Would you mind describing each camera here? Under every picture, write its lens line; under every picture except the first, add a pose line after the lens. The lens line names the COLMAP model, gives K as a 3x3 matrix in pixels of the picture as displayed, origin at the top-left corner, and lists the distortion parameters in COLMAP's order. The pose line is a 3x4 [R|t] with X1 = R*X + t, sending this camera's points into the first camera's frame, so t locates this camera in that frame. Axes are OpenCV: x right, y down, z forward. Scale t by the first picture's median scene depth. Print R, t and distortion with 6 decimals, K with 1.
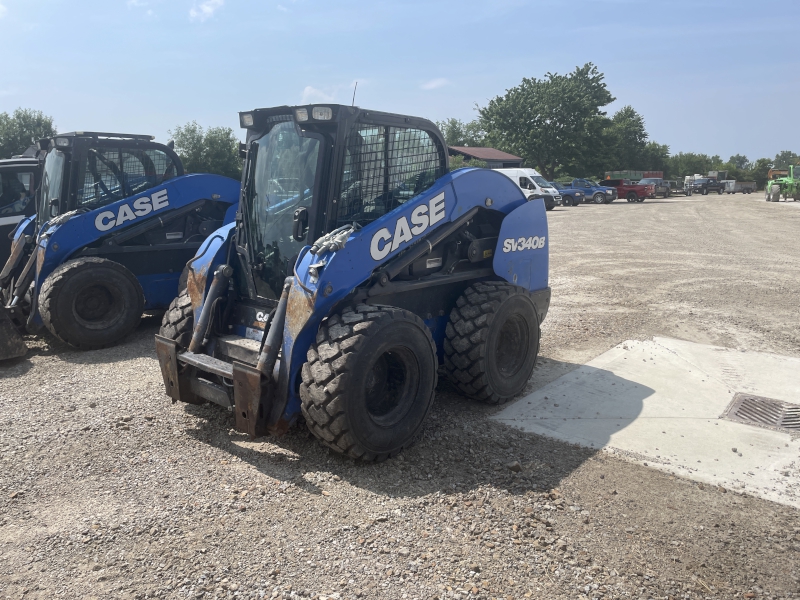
lens RADIAL K [[600.4, 0, 392.7], [0, 600.4, 295.8], [0, 0, 1]] dist [0.089779, -0.109119]
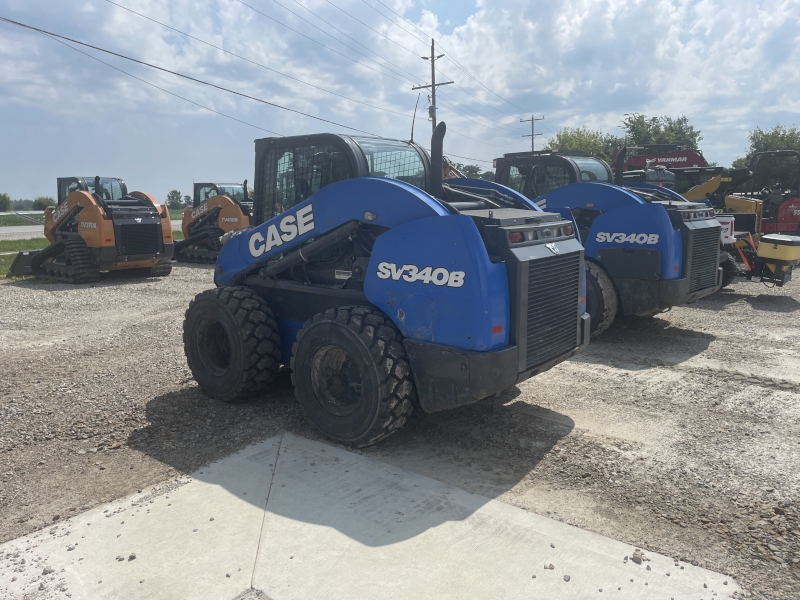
lens RADIAL K [[600.4, 0, 392.7], [0, 600.4, 295.8], [0, 0, 1]] dist [0.089779, -0.109119]
pose [[0.025237, 0.159780, -0.986830, 1.128104], [-0.164269, 0.974389, 0.153565, -0.199855], [0.986093, 0.158230, 0.050838, 1.106325]]
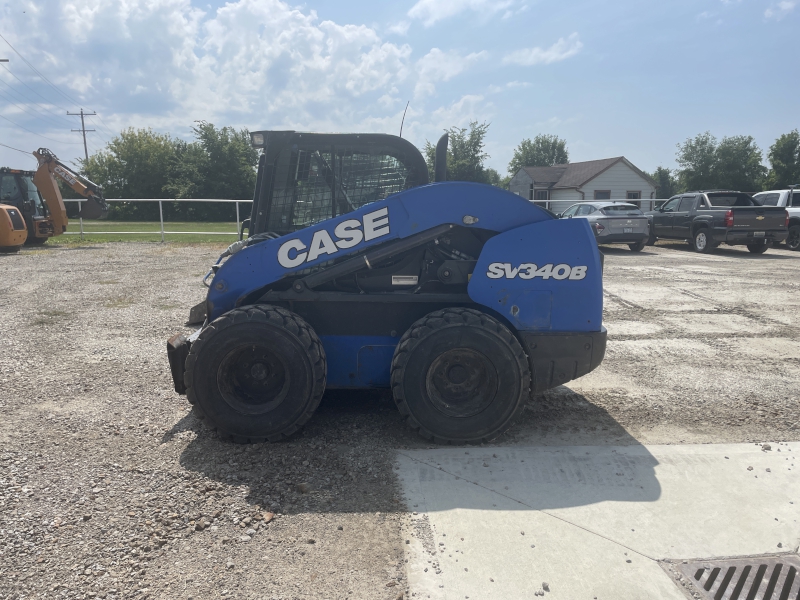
lens RADIAL K [[600.4, 0, 392.7], [0, 600.4, 295.8], [0, 0, 1]] dist [0.089779, -0.109119]
pose [[0.679503, 0.118641, -0.724016, 0.814878], [-0.136055, 0.990099, 0.034552, -0.064918], [0.720947, 0.075028, 0.688917, 0.341744]]
